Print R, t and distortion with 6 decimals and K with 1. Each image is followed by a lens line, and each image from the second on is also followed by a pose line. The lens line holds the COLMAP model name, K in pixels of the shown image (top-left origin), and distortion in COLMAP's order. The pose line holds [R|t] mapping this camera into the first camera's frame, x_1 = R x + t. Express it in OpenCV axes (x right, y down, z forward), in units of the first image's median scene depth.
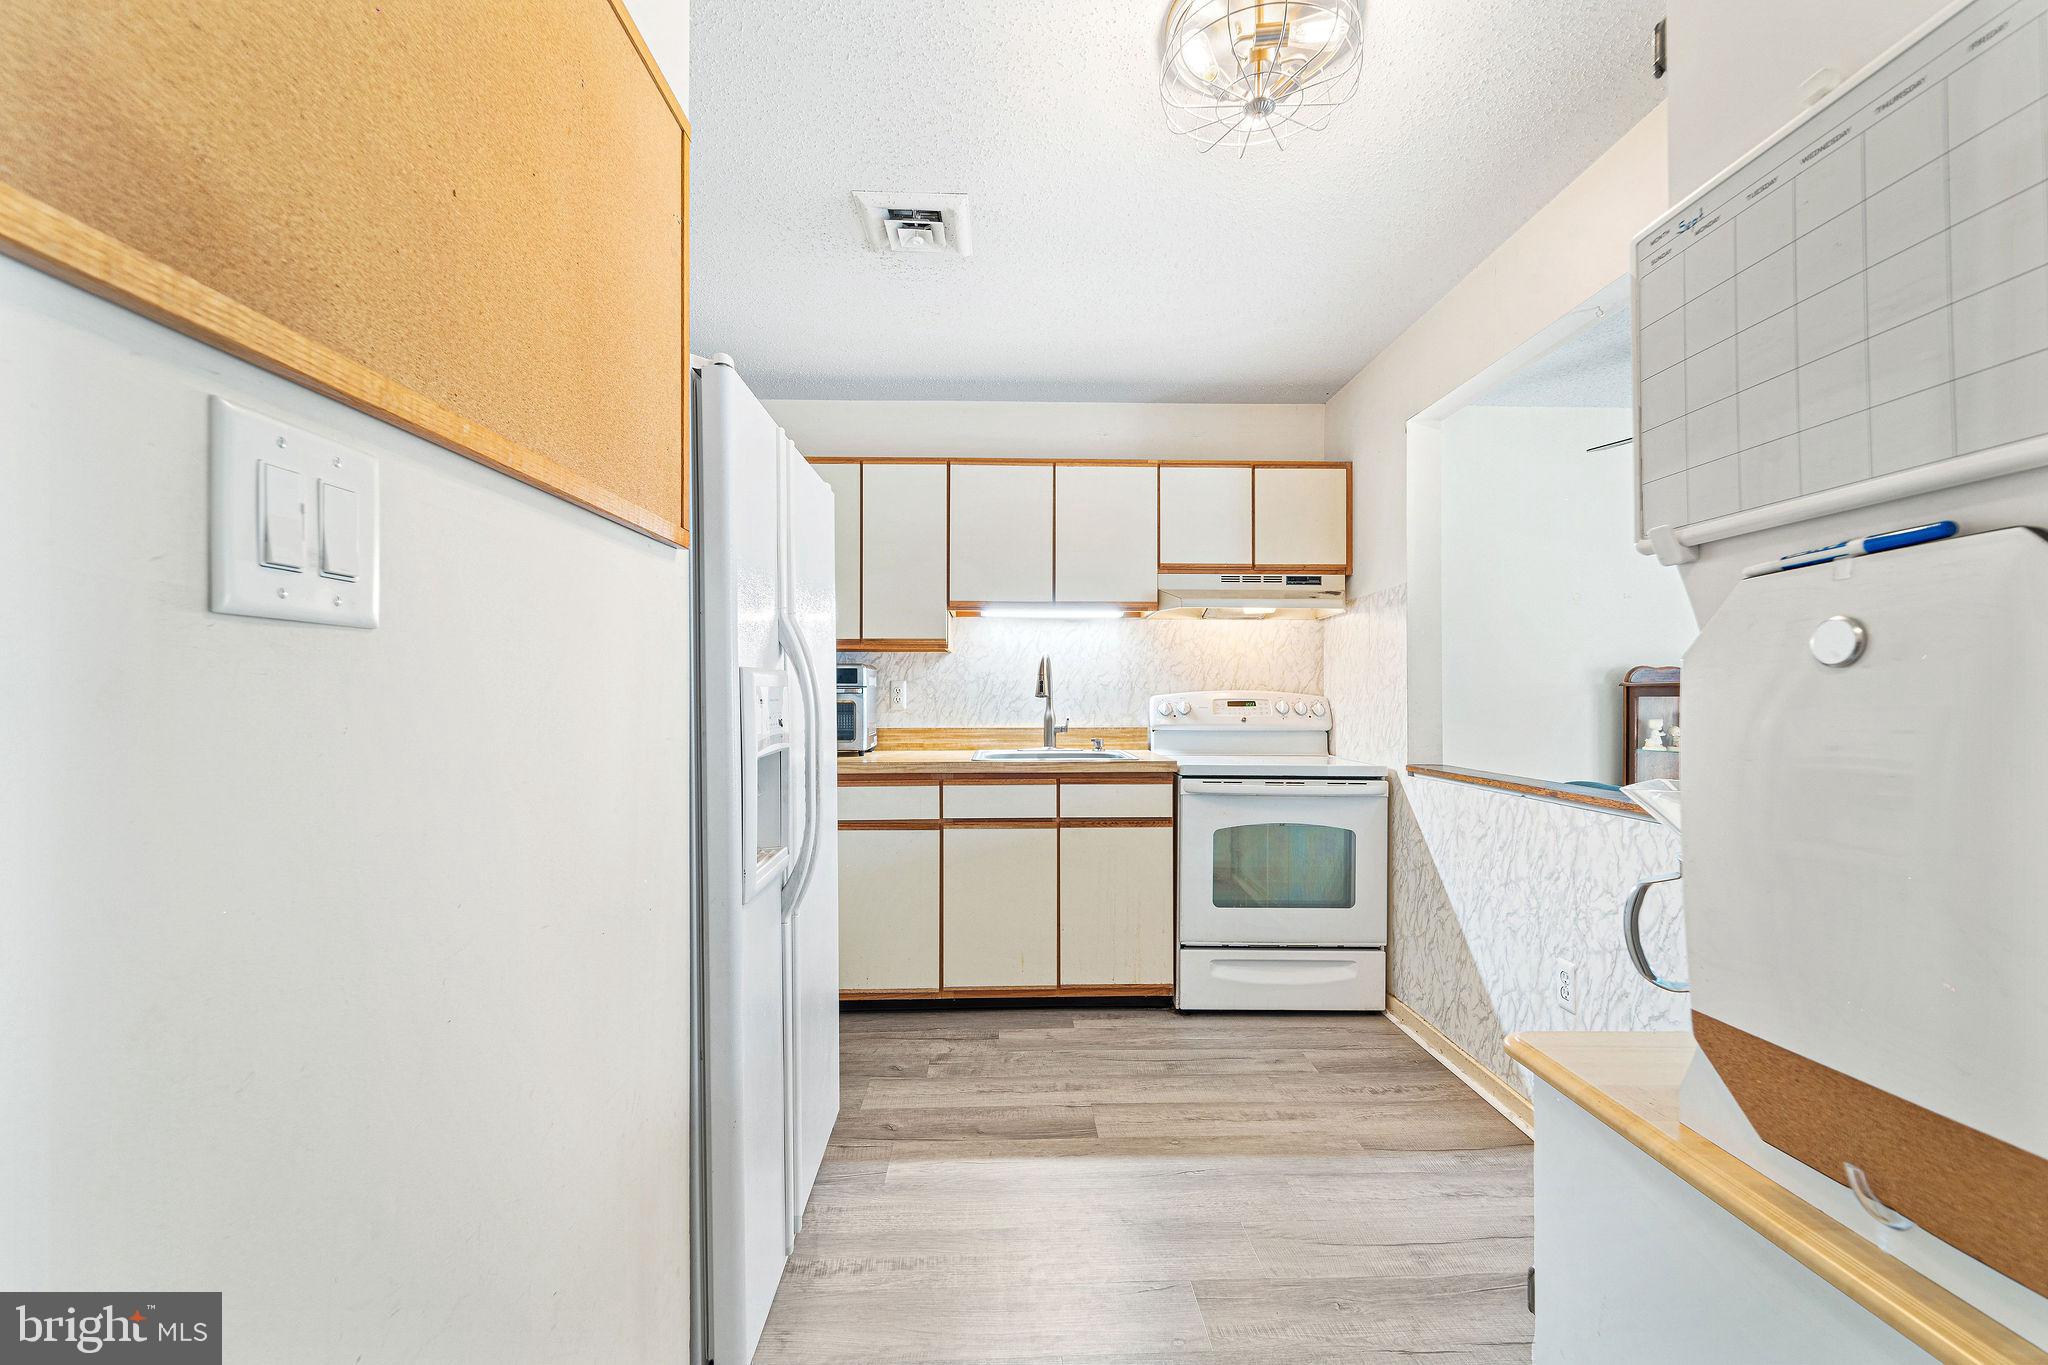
lens RADIAL K [[850.9, 0, 1017.0], [0, 850.9, 680.1], [0, 0, 1]] dist [0.016356, 0.000211]
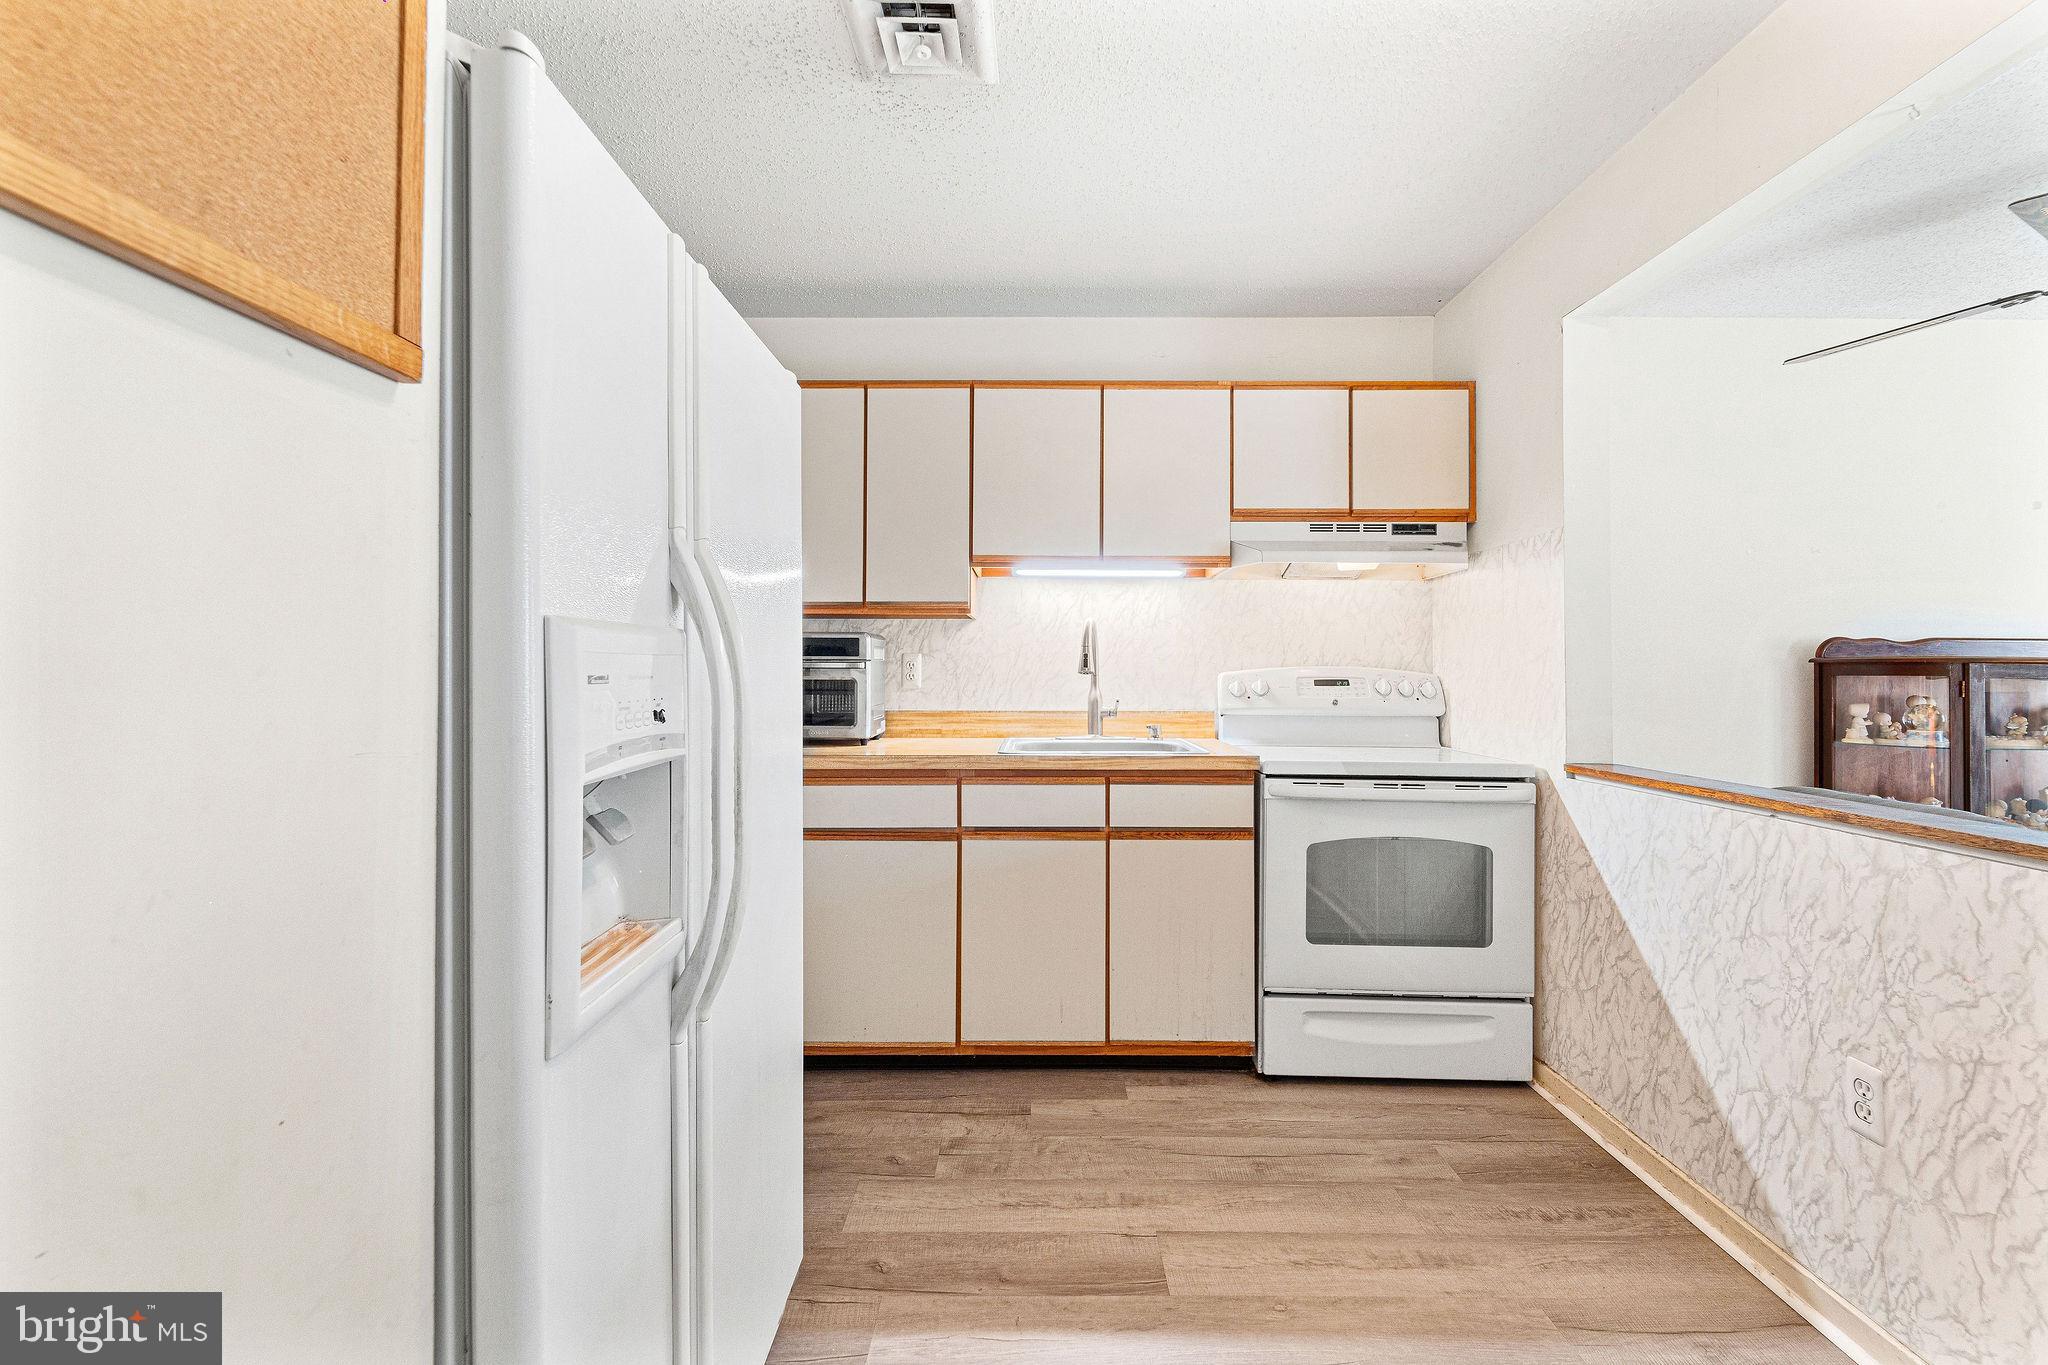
lens RADIAL K [[850.9, 0, 1014.3], [0, 850.9, 677.7], [0, 0, 1]] dist [0.016356, 0.000211]
pose [[0.998959, 0.003611, -0.045472, -0.002352], [-0.002477, 0.999685, 0.024963, 0.004372], [0.045548, -0.024824, 0.998654, 0.223708]]
